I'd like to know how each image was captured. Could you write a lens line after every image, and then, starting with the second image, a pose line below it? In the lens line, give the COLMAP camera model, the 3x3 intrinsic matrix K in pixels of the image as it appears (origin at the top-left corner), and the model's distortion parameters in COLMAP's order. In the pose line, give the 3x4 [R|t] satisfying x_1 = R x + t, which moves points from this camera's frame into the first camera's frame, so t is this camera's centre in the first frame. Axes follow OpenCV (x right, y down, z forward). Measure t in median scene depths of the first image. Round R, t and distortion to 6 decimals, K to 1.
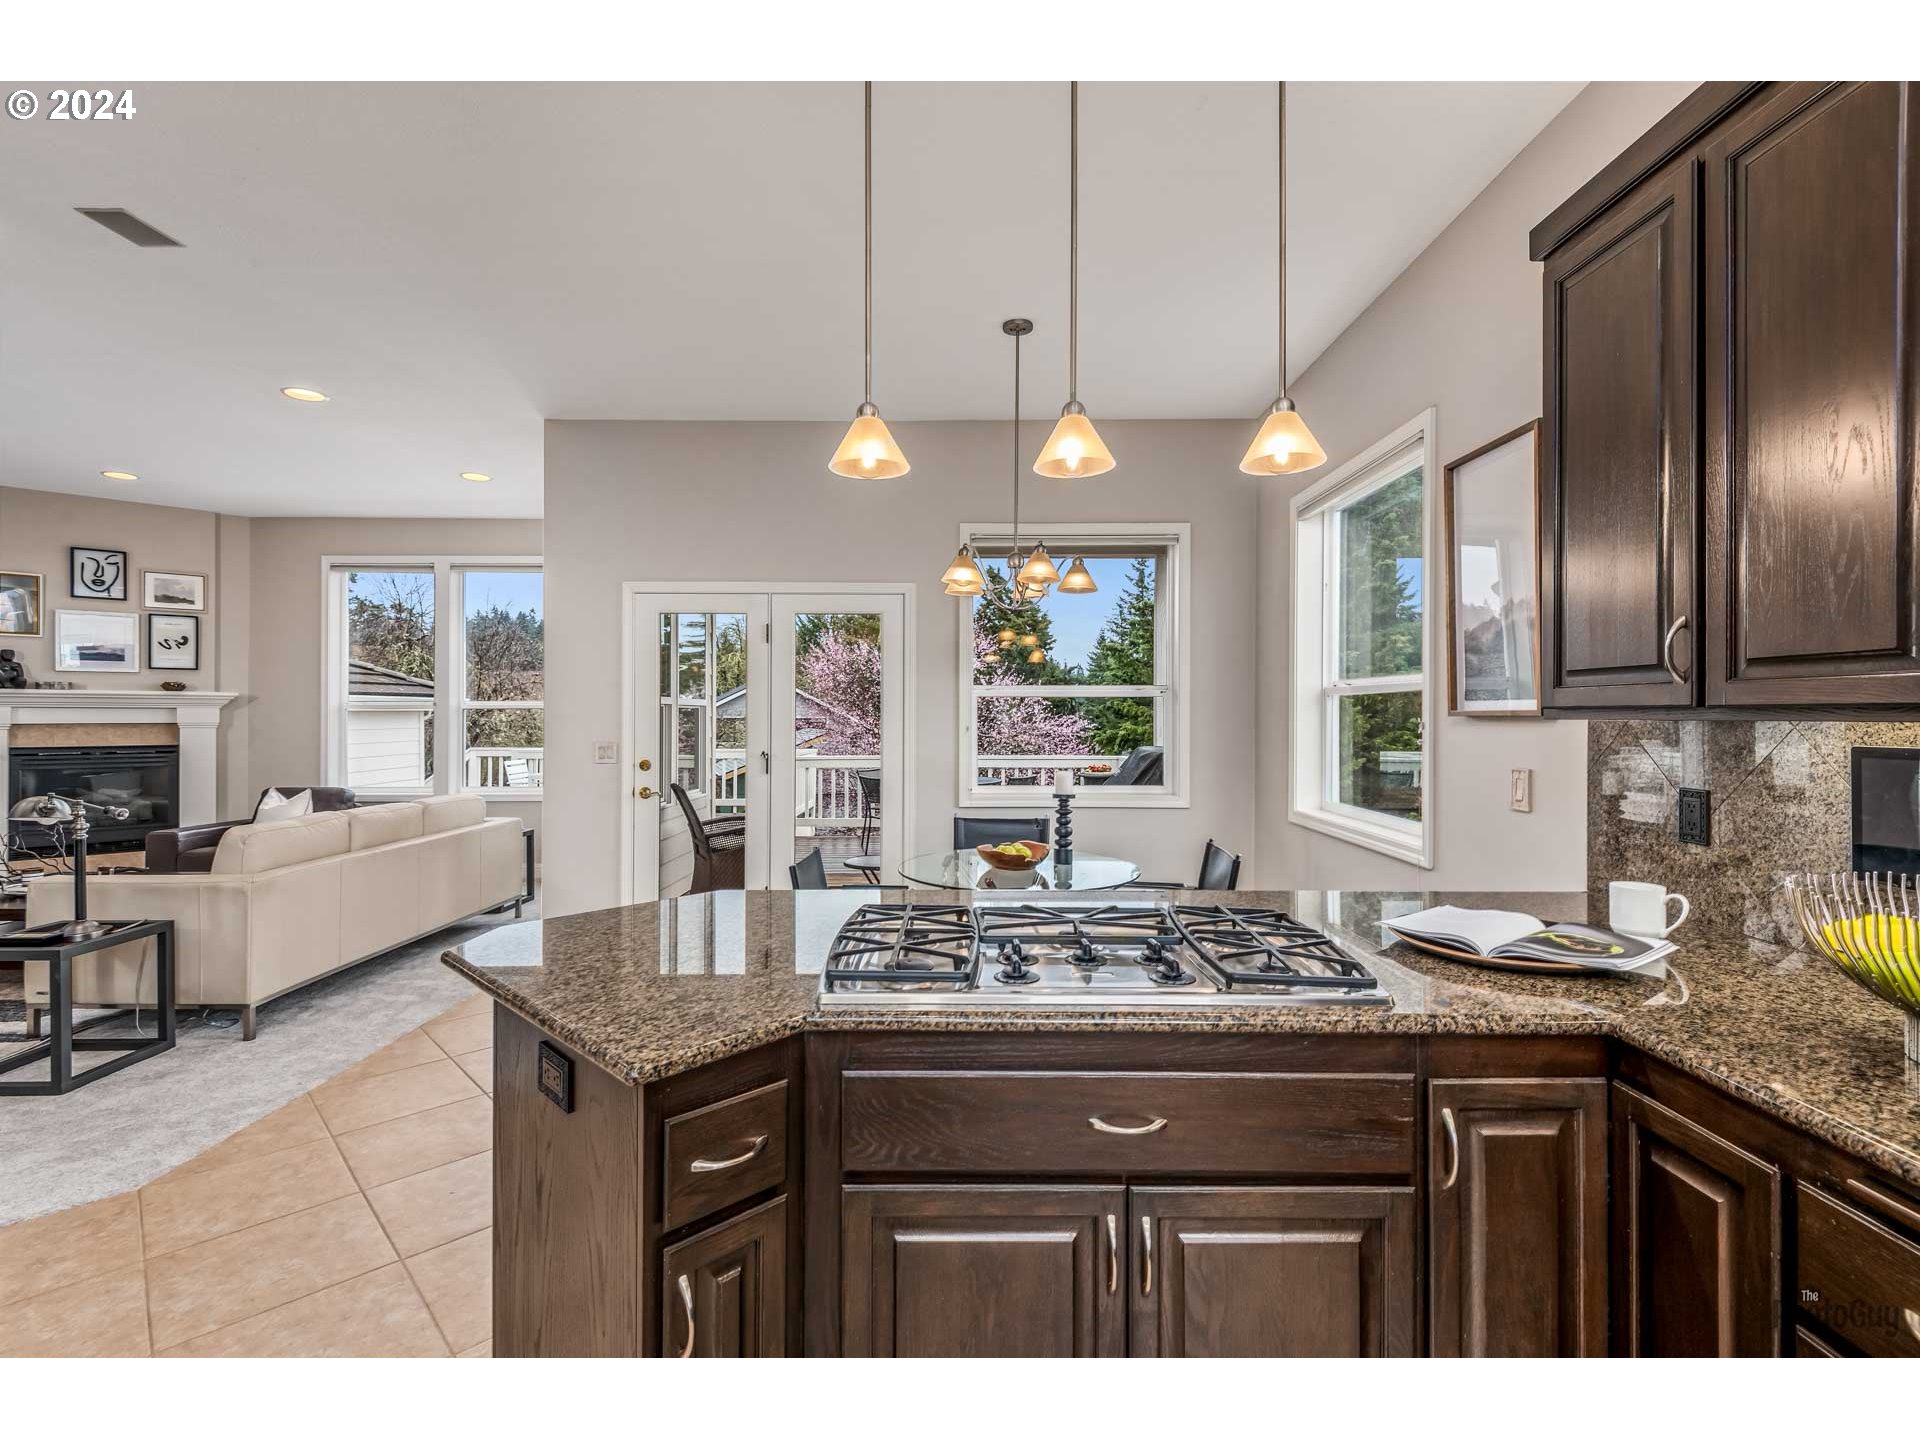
lens RADIAL K [[872.9, 0, 961.1], [0, 872.9, 708.8], [0, 0, 1]] dist [-0.000930, -0.000358]
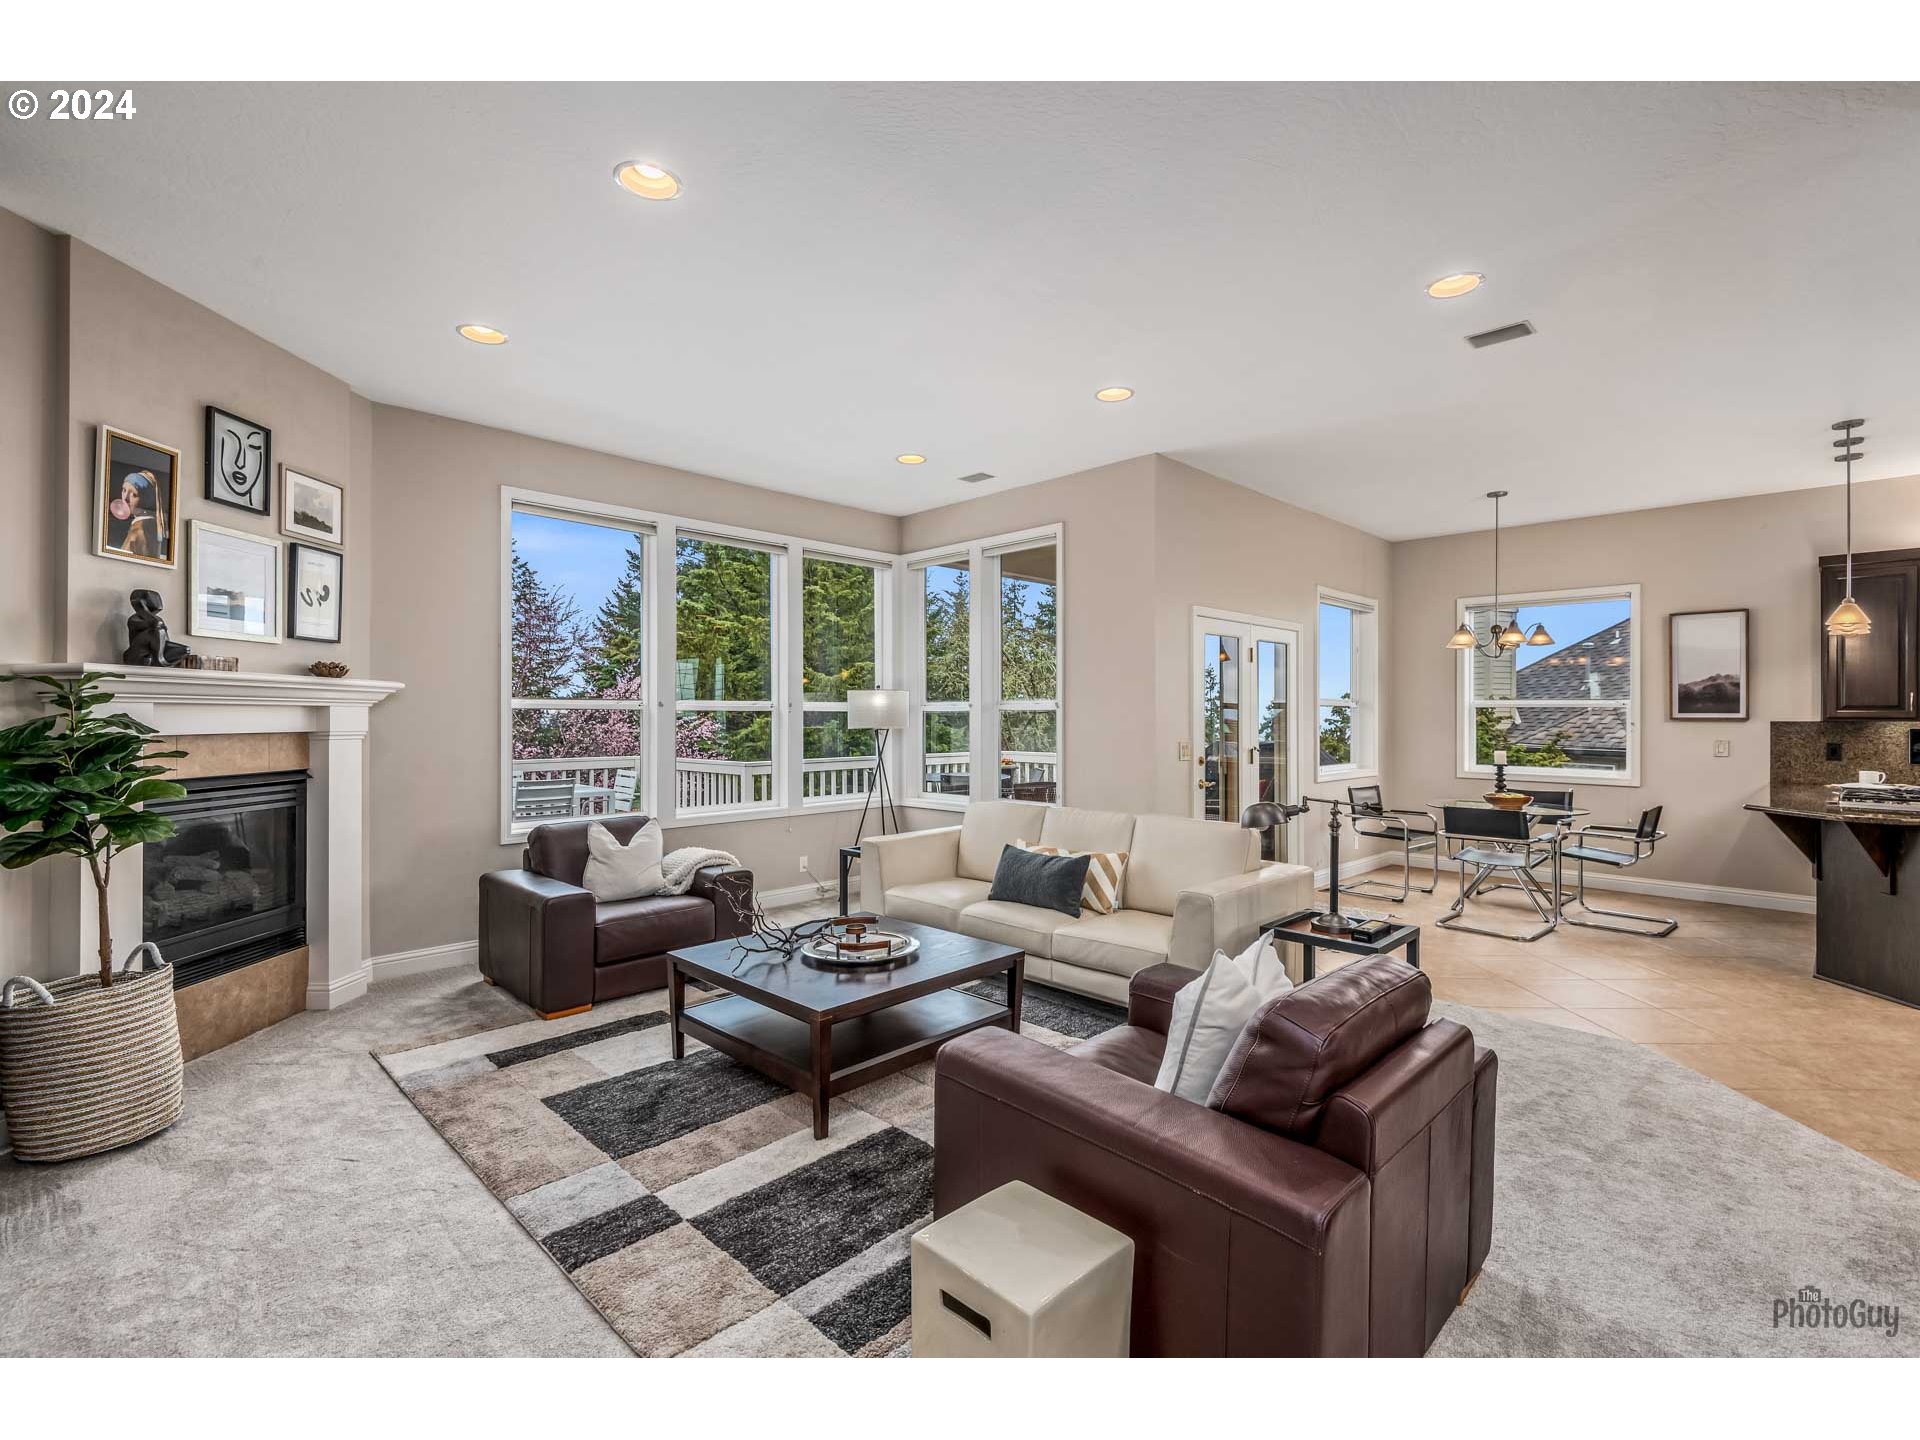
lens RADIAL K [[872.9, 0, 961.1], [0, 872.9, 708.8], [0, 0, 1]] dist [-0.000930, -0.000358]
pose [[0.708758, 0.007079, 0.705416, -1.021103], [-0.006068, 0.999974, -0.003939, 0.000557], [-0.705426, -0.001489, 0.708782, 0.277018]]
